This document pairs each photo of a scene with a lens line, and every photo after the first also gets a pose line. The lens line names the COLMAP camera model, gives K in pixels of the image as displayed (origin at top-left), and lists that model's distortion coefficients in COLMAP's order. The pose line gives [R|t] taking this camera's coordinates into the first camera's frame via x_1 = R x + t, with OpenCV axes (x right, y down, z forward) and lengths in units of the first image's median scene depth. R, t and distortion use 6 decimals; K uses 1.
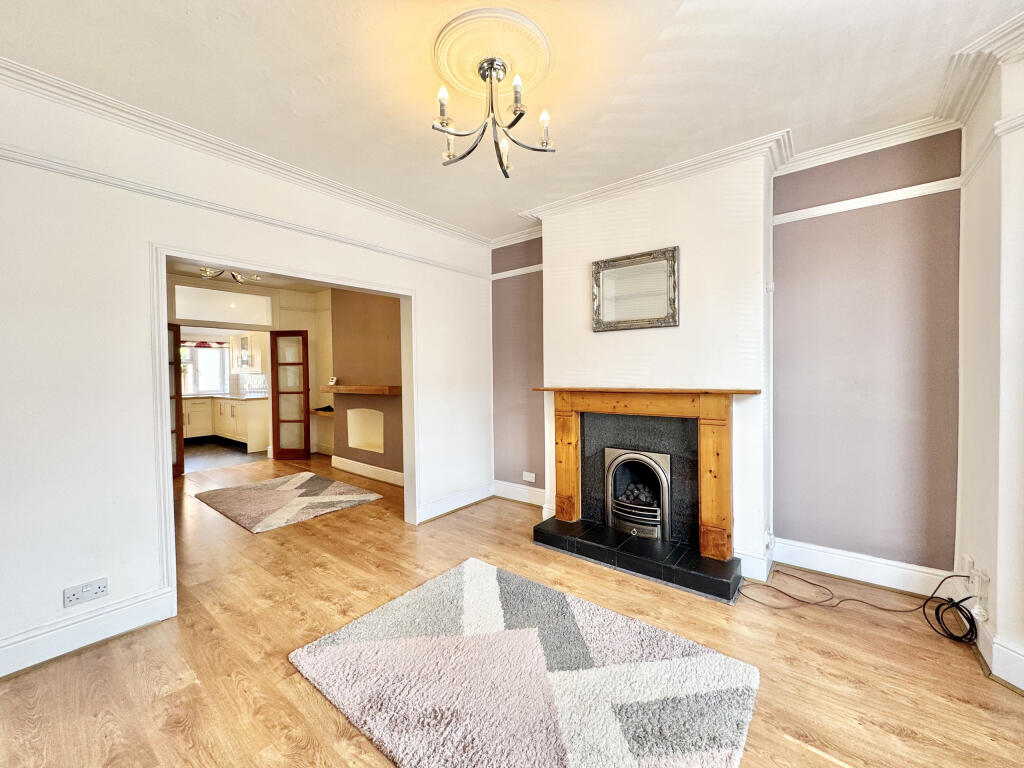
lens RADIAL K [[409.9, 0, 508.8], [0, 409.9, 380.2], [0, 0, 1]] dist [0.005452, 0.000221]
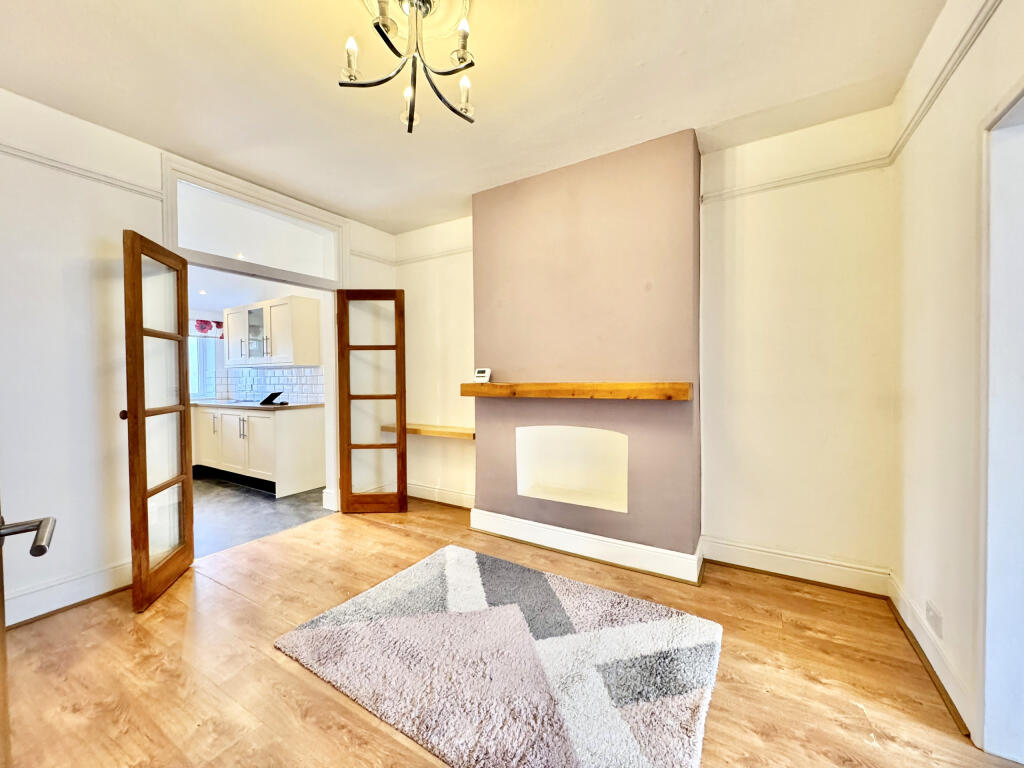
lens RADIAL K [[409.9, 0, 513.4], [0, 409.9, 384.8], [0, 0, 1]] dist [0.005452, 0.000221]
pose [[0.990089, 0.005232, 0.140341, -0.417711], [-0.005591, 0.999982, 0.002166, 0.011072], [-0.140327, -0.002929, 0.990101, 0.401244]]
